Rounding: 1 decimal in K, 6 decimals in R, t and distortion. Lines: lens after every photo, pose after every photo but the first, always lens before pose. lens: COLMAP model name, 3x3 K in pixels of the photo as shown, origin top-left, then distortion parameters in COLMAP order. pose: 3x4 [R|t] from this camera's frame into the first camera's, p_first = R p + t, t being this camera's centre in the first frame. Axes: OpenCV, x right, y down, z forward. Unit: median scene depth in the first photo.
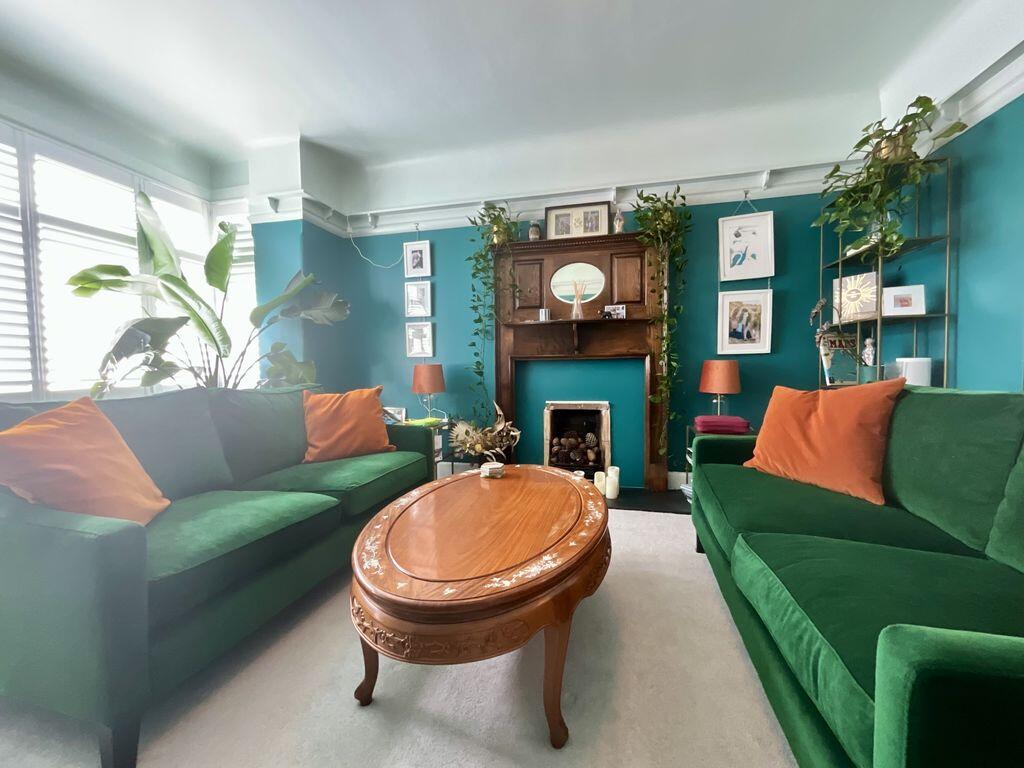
lens RADIAL K [[415.0, 0, 511.1], [0, 415.0, 377.6], [0, 0, 1]] dist [0.000746, 0.000744]
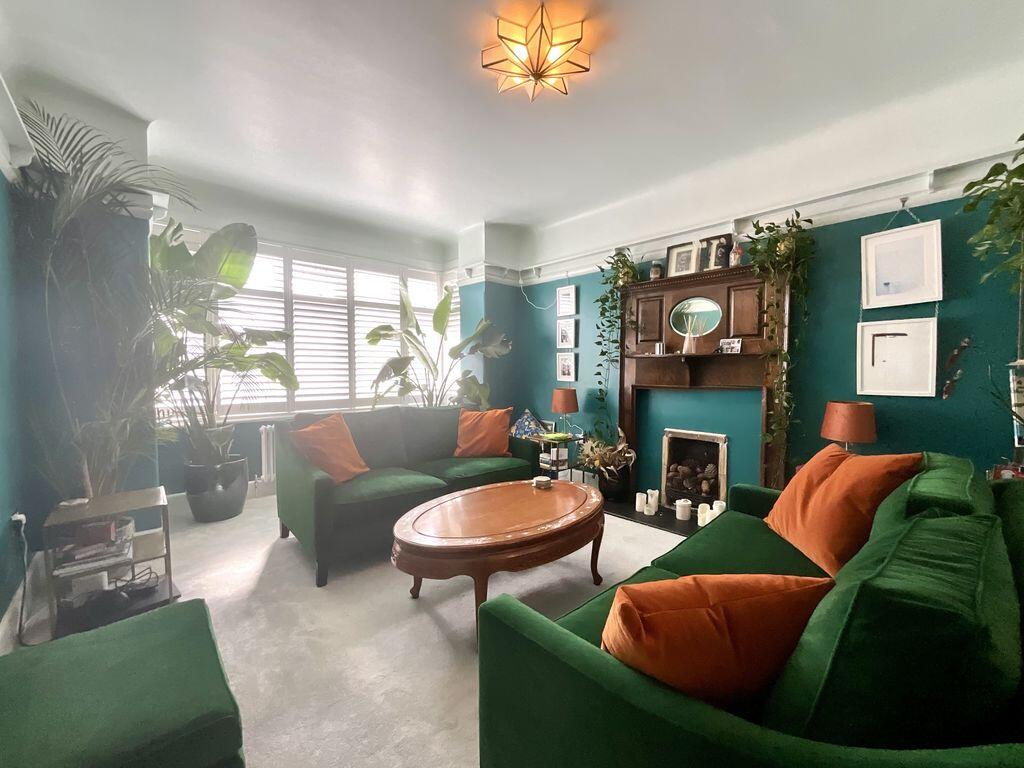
lens RADIAL K [[415.0, 0, 520.4], [0, 415.0, 380.4], [0, 0, 1]] dist [0.000746, 0.000744]
pose [[0.836562, 0.033272, -0.546861, 0.376951], [-0.030734, 0.999432, 0.013792, -0.074084], [0.547010, 0.005269, 0.837110, -0.098796]]
